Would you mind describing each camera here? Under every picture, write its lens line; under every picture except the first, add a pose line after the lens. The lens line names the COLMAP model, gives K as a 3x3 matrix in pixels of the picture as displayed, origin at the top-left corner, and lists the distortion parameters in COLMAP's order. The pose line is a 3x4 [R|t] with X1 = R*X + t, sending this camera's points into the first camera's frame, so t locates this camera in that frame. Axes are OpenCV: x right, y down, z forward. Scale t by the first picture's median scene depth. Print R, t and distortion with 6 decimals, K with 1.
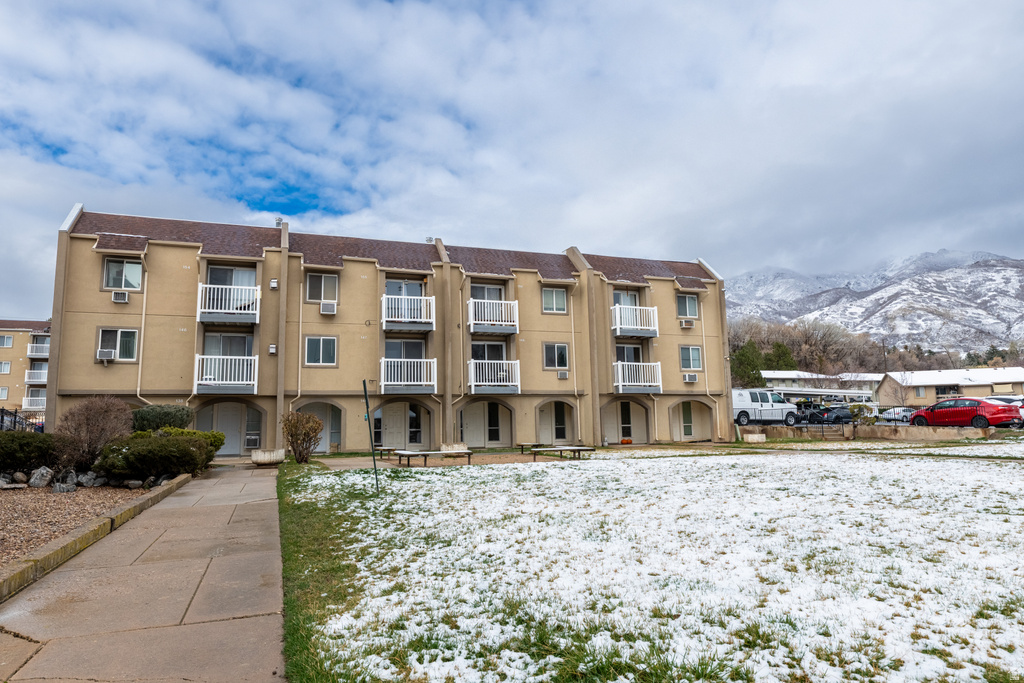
lens RADIAL K [[634.1, 0, 512.0], [0, 634.1, 341.5], [0, 0, 1]] dist [-0.001959, -0.000036]
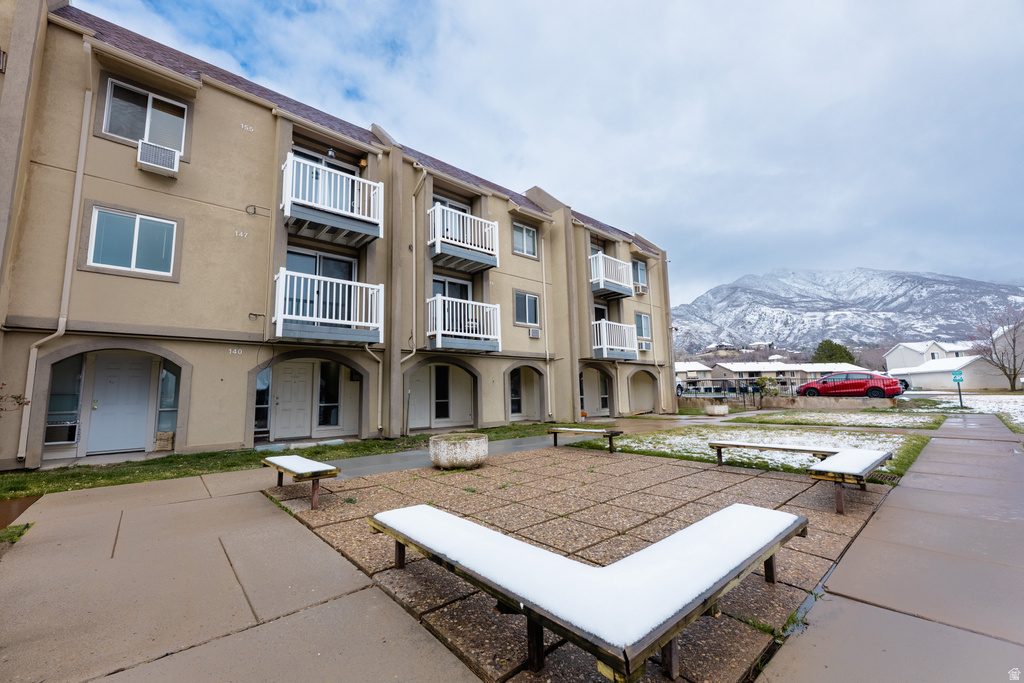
lens RADIAL K [[400.1, 0, 511.8], [0, 400.1, 344.2], [0, 0, 1]] dist [-0.000163, -0.000023]
pose [[0.936471, 0.042020, 0.348218, -0.123160], [-0.041725, 0.999094, -0.008350, 0.073648], [-0.348253, -0.006710, 0.937377, 0.555425]]
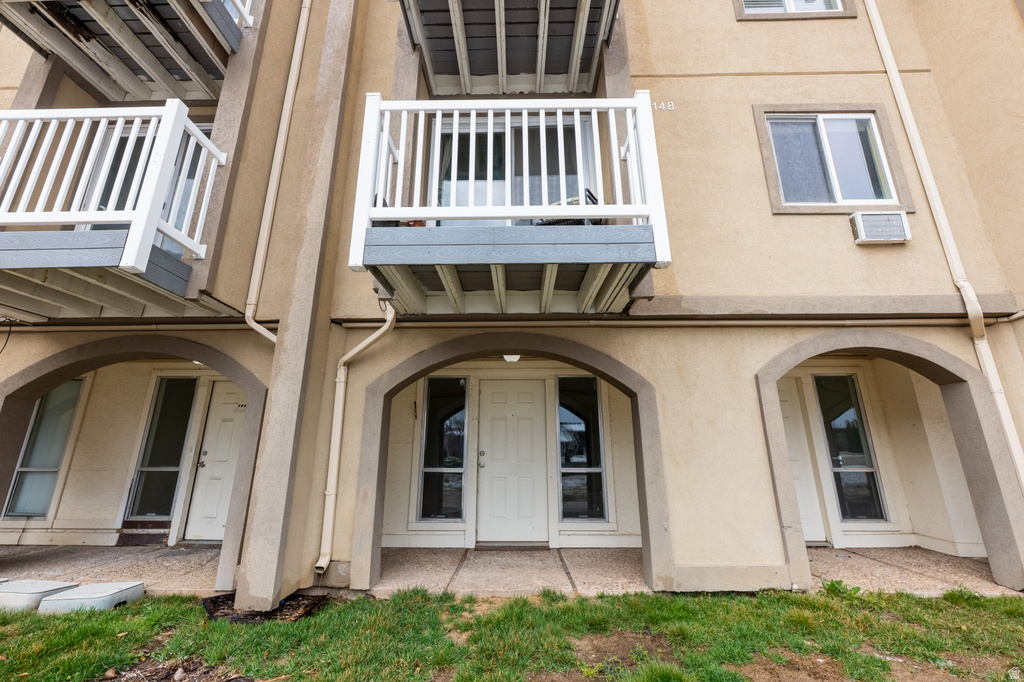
lens RADIAL K [[409.5, 0, 510.1], [0, 409.5, 342.4], [0, 0, 1]] dist [0.001644, 0.000014]
pose [[0.928499, -0.077080, -0.363247, 0.011413], [0.028640, 0.990170, -0.136905, 0.109107], [0.370229, 0.116713, 0.921579, 0.852170]]
